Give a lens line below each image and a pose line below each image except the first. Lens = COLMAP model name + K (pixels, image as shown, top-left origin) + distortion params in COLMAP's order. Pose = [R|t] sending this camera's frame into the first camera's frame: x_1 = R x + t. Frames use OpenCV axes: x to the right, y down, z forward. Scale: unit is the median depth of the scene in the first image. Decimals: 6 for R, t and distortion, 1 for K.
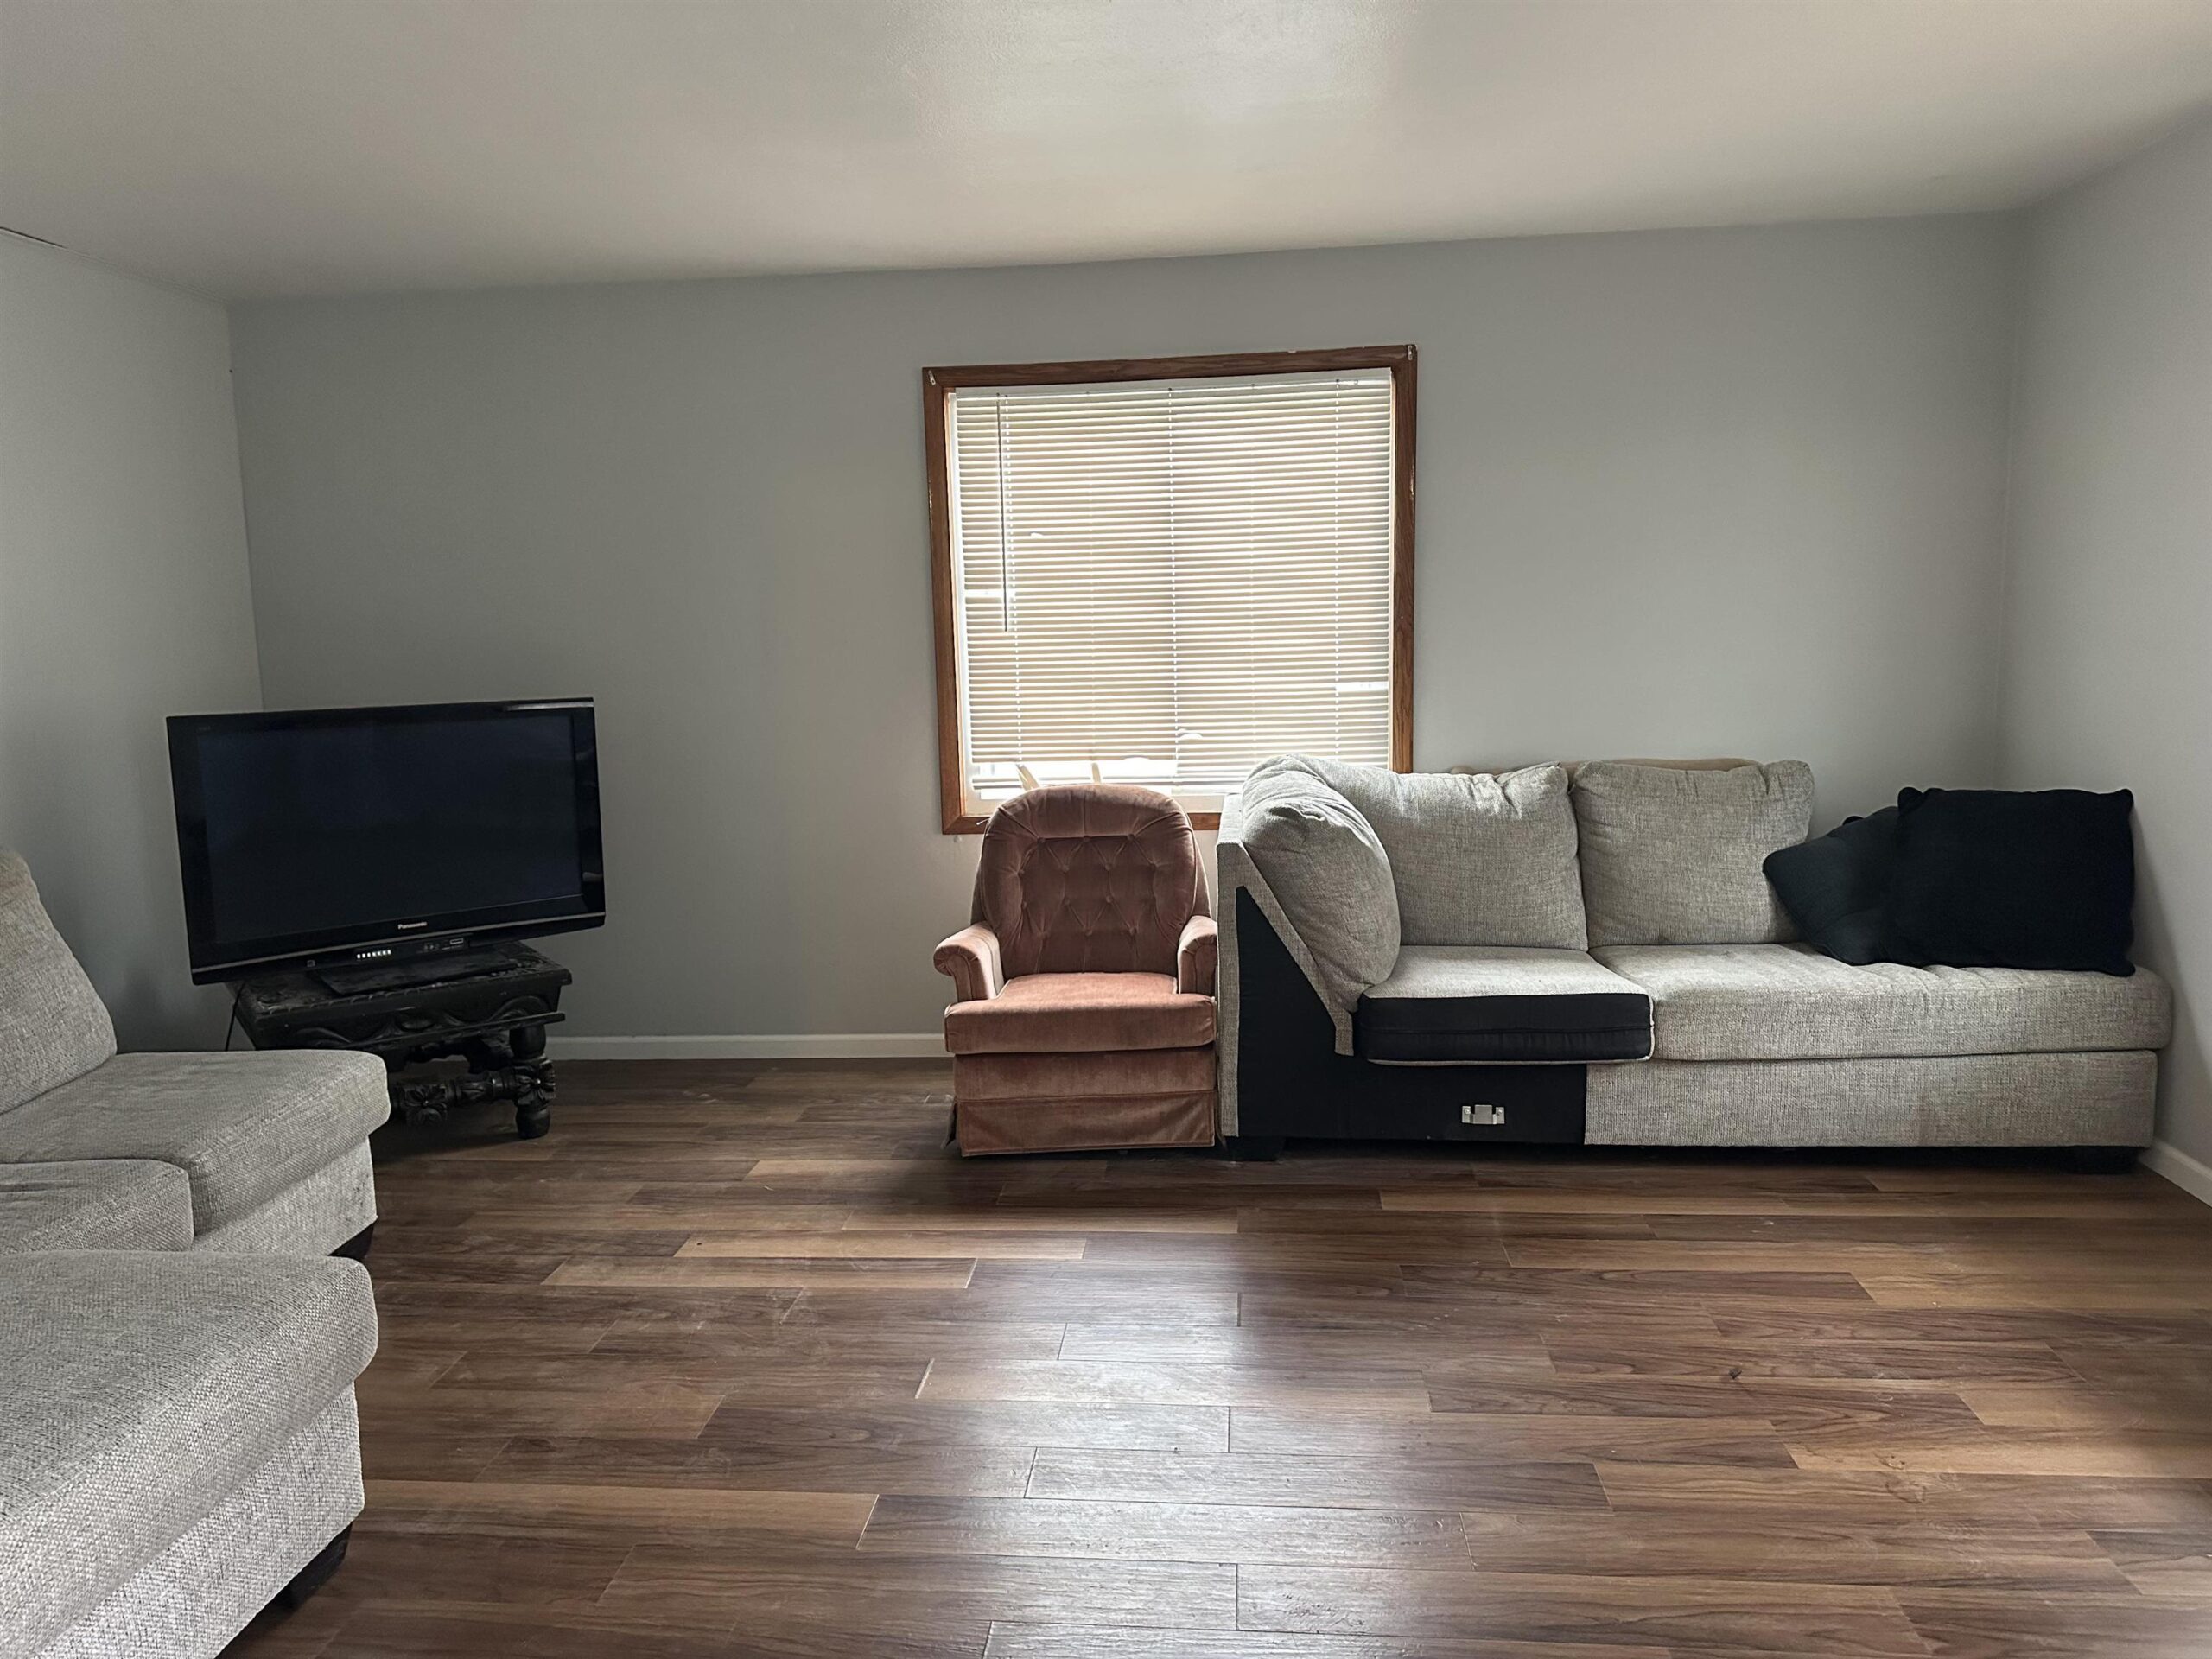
lens RADIAL K [[1549.8, 0, 1106.0], [0, 1549.8, 829.5], [0, 0, 1]] dist [0.202712, -0.321880]
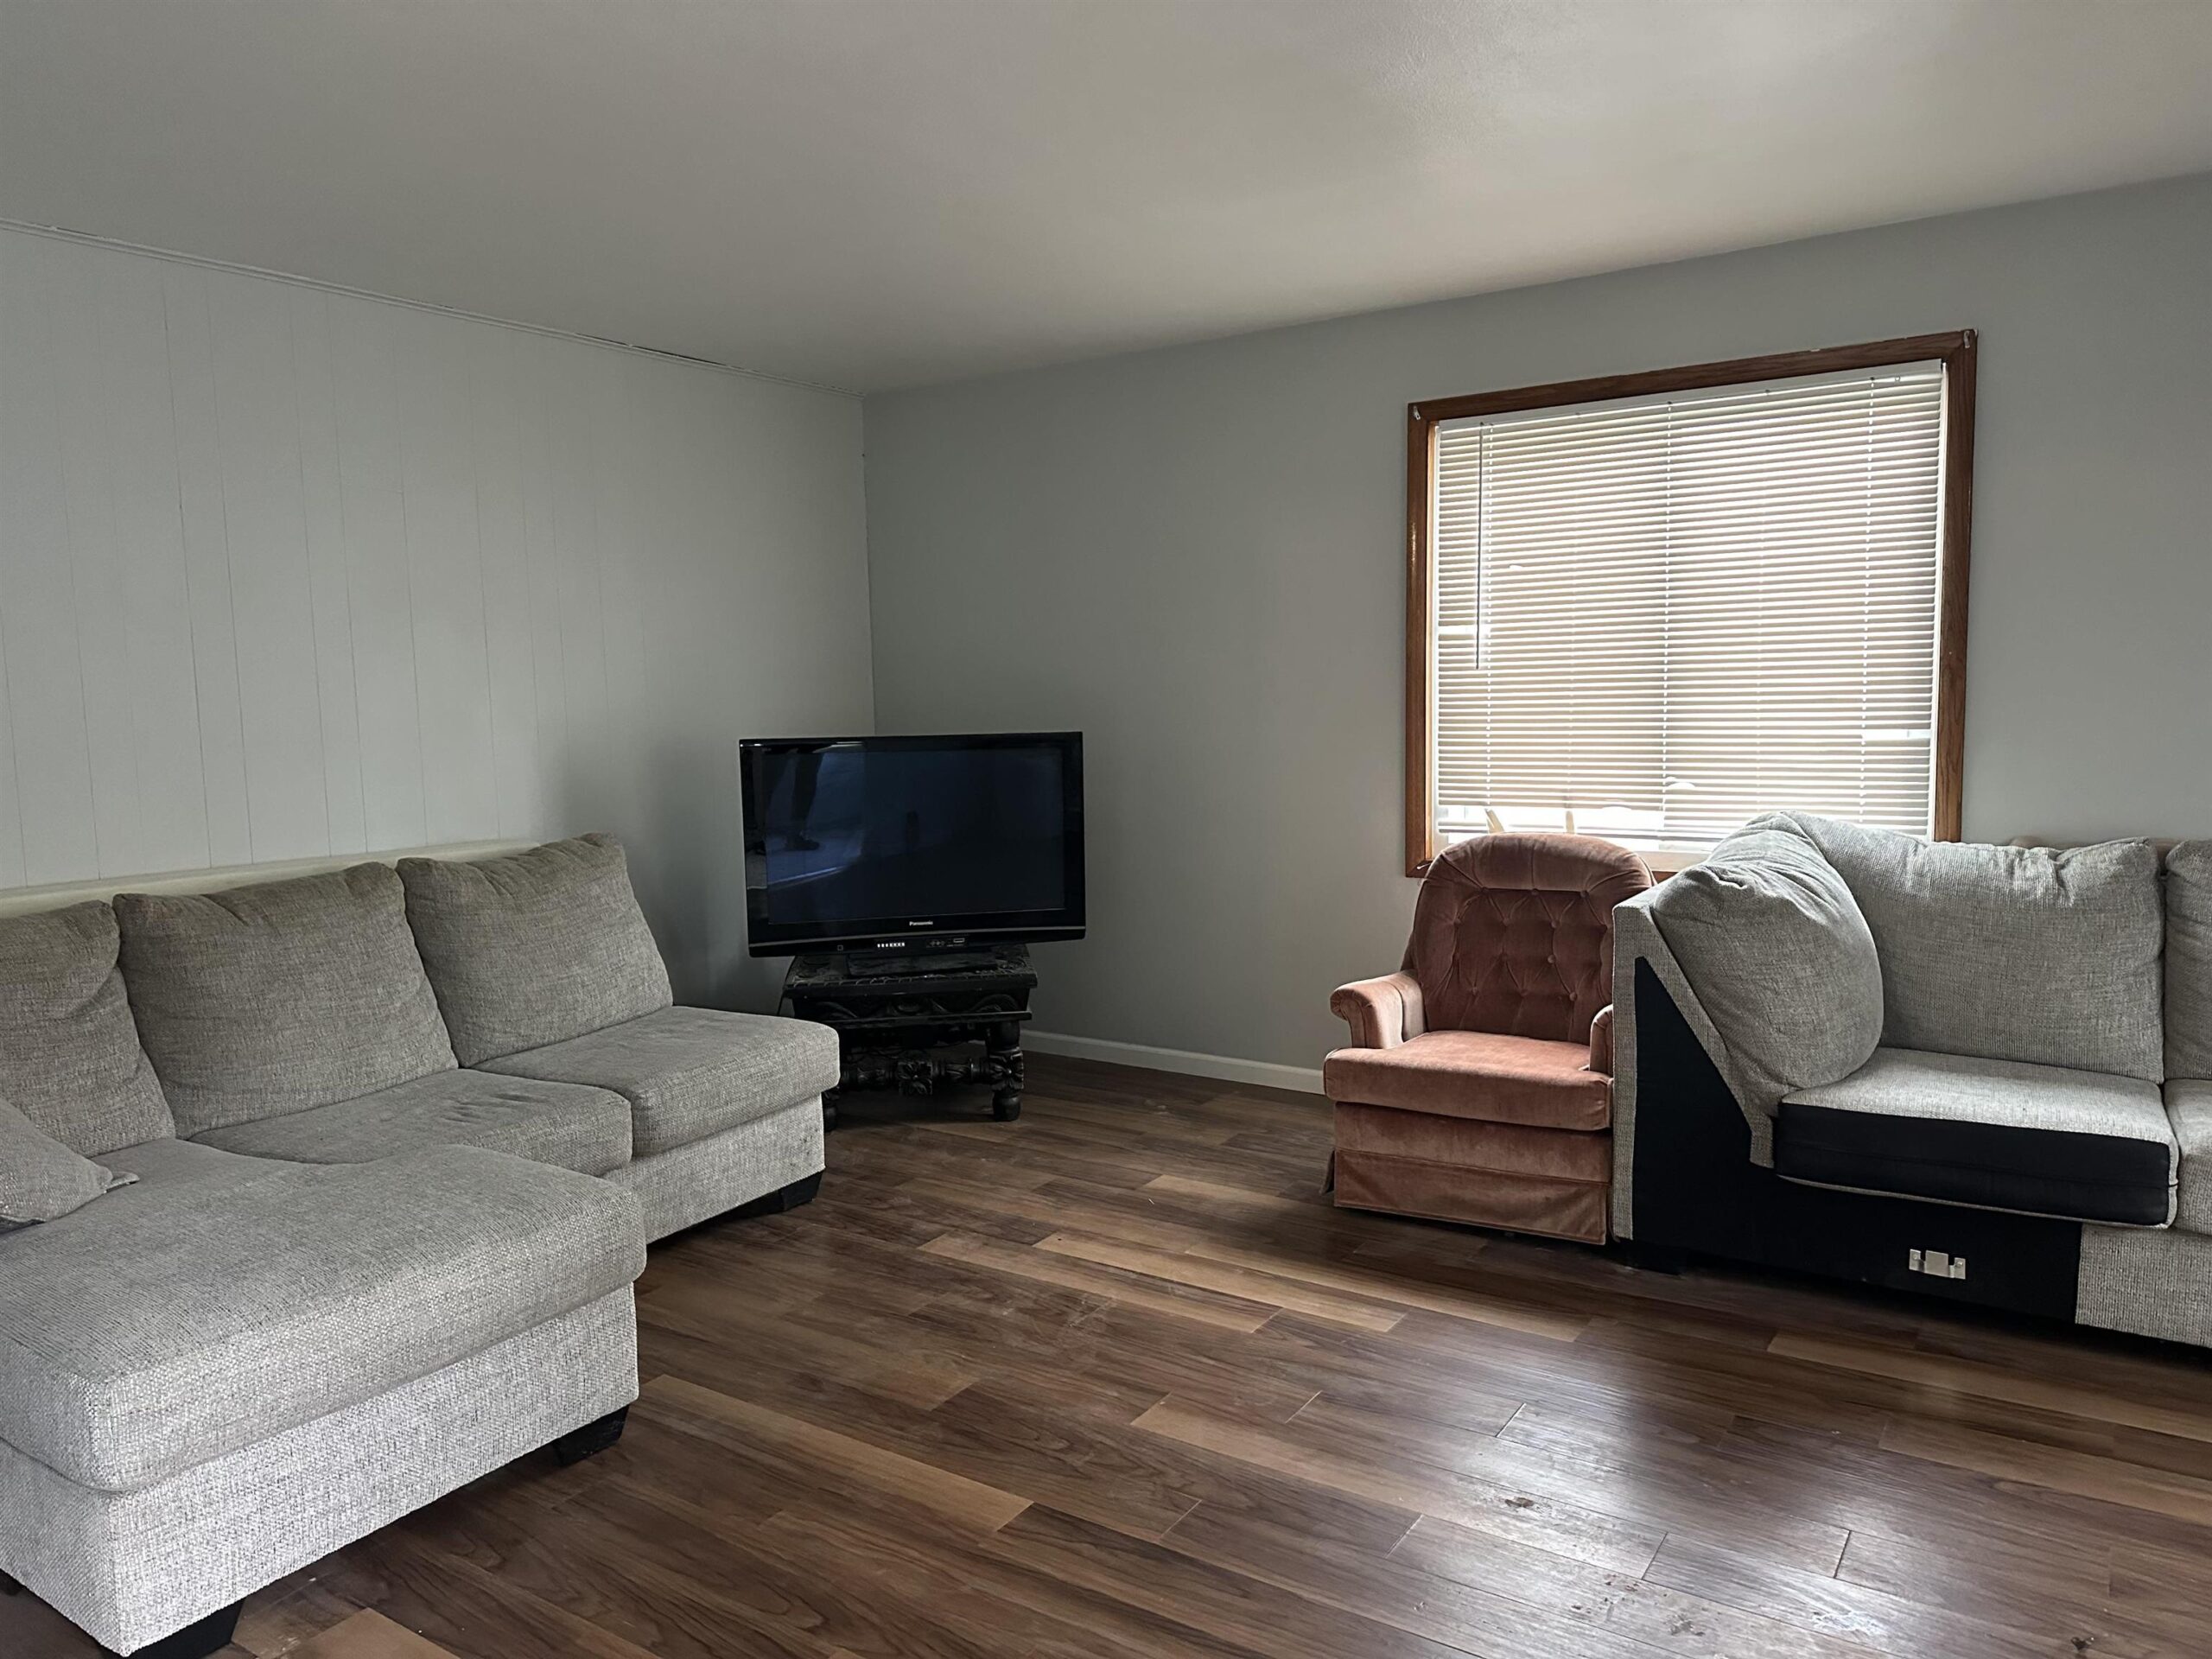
lens RADIAL K [[1549.8, 0, 1106.0], [0, 1549.8, 829.5], [0, 0, 1]] dist [0.202712, -0.321880]
pose [[0.880788, 0.053089, -0.470525, 0.229683], [-0.063300, 0.997977, -0.005893, -0.010808], [0.469260, 0.034975, 0.882367, 0.057320]]
